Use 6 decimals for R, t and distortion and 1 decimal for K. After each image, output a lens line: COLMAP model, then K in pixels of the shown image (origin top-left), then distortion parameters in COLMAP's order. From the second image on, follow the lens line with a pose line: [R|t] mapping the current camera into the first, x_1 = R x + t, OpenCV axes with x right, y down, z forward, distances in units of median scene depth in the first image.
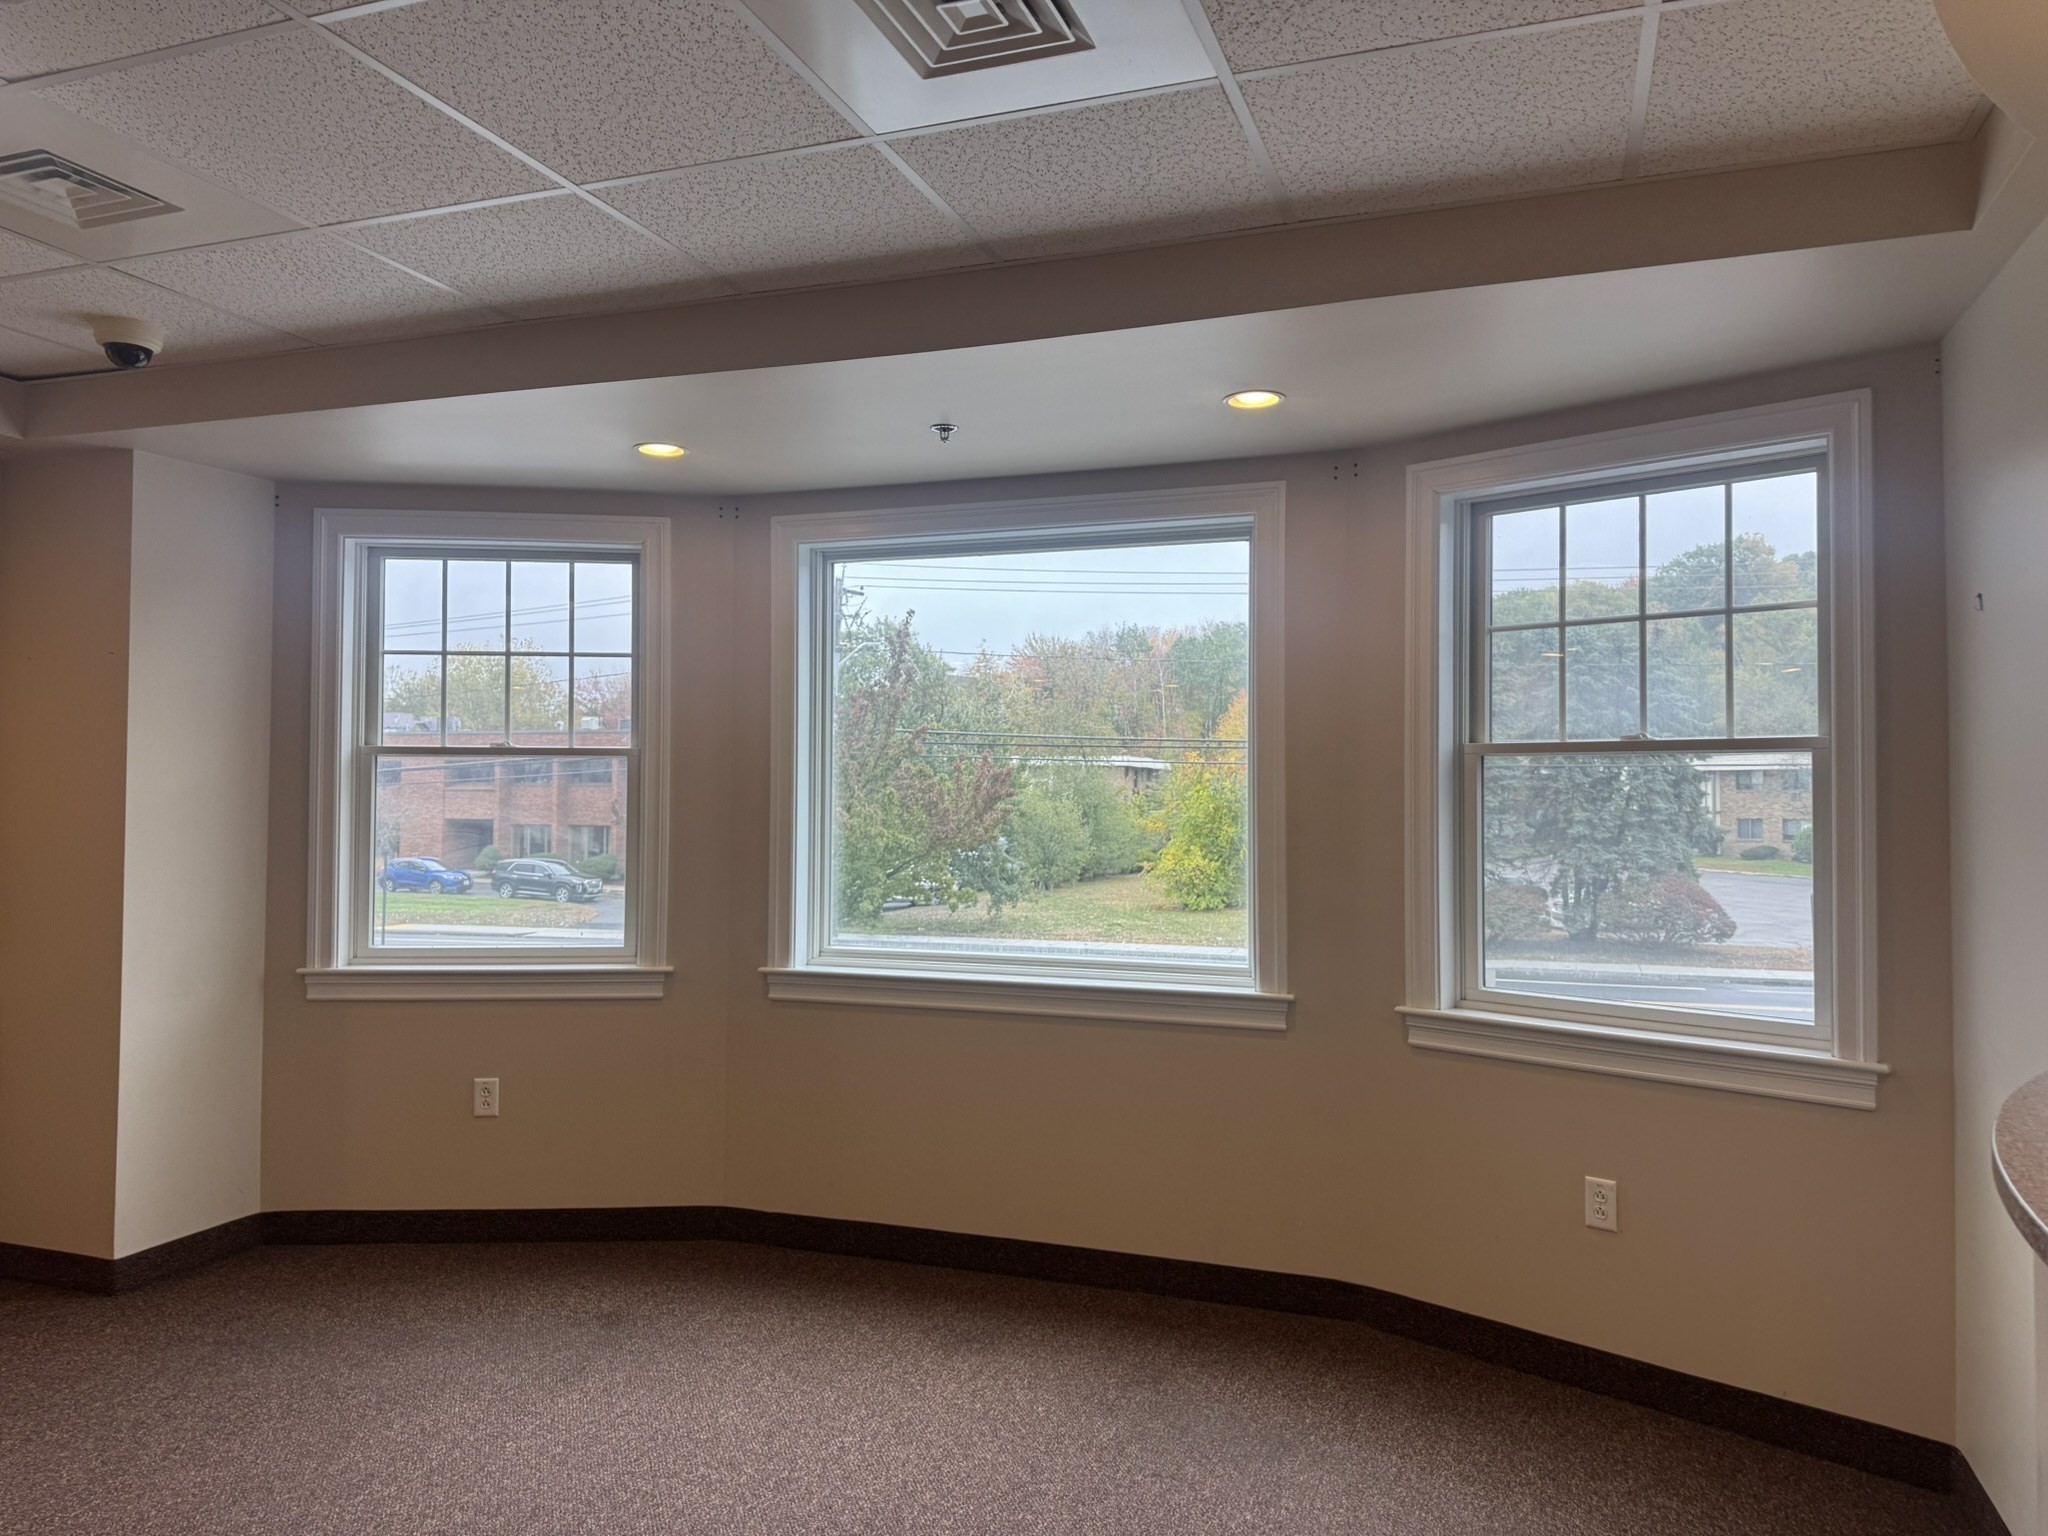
lens RADIAL K [[1445.1, 0, 1028.1], [0, 1445.1, 746.9], [0, 0, 1]] dist [0.073103, -0.086178]
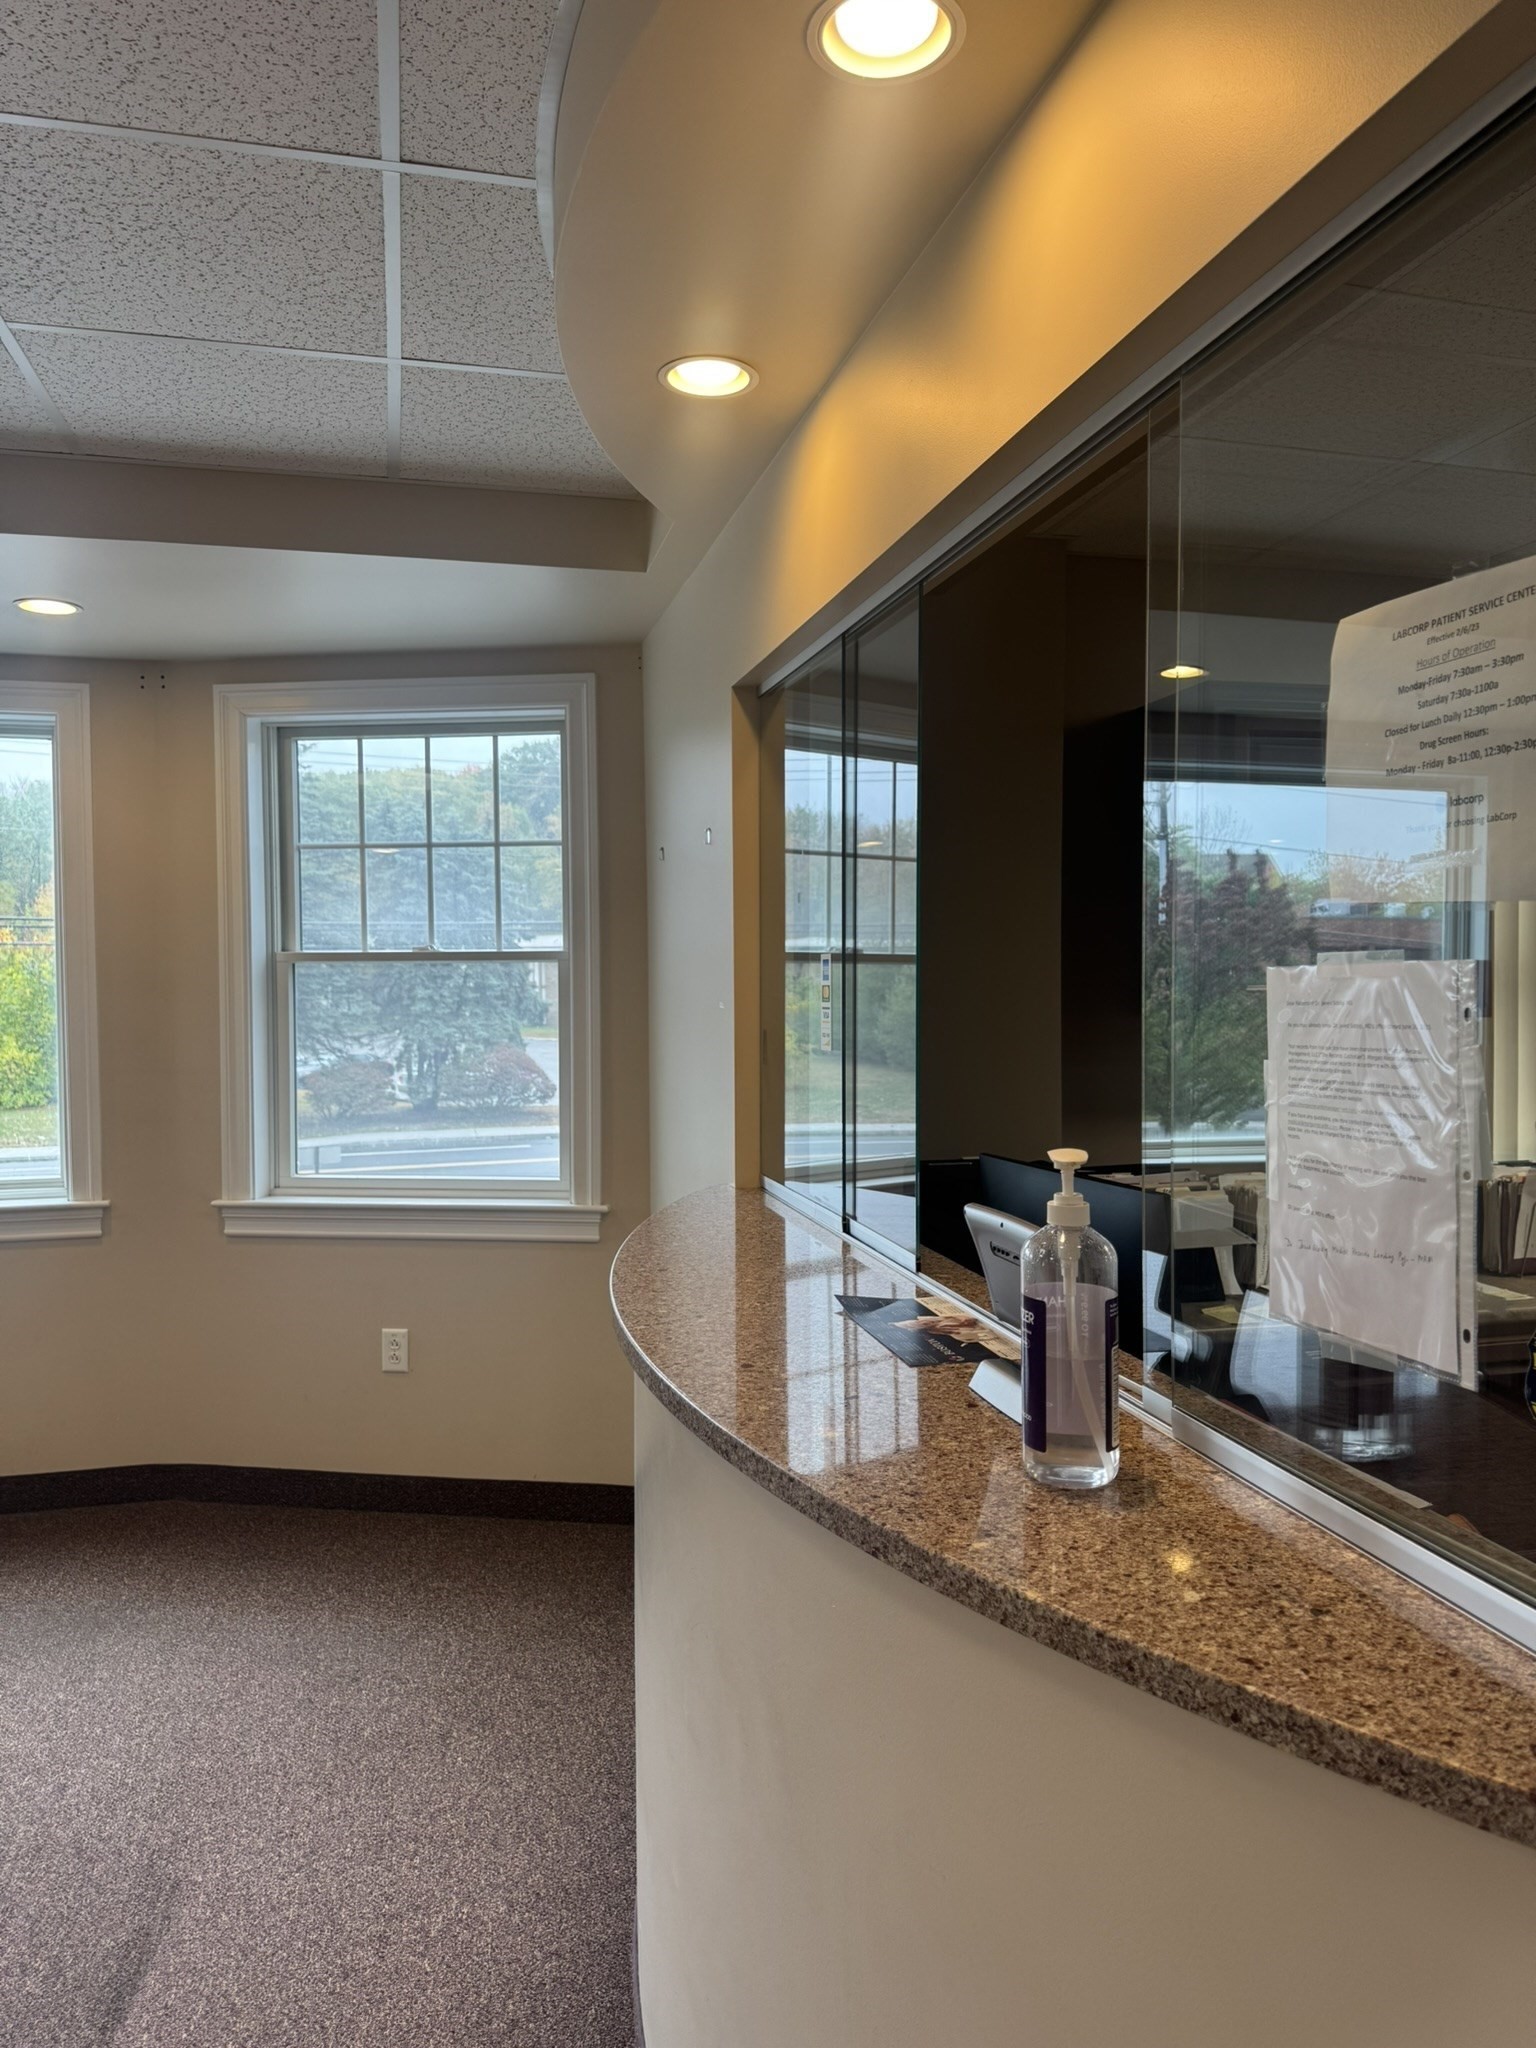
lens RADIAL K [[1447.4, 0, 766.8], [0, 1447.4, 1011.4], [0, 0, 1]] dist [0.055556, -0.070485]
pose [[0.829317, -0.027978, 0.558077, -0.001547], [-0.005305, 0.998306, 0.057931, -0.023246], [-0.558753, -0.051004, 0.827764, -0.099044]]
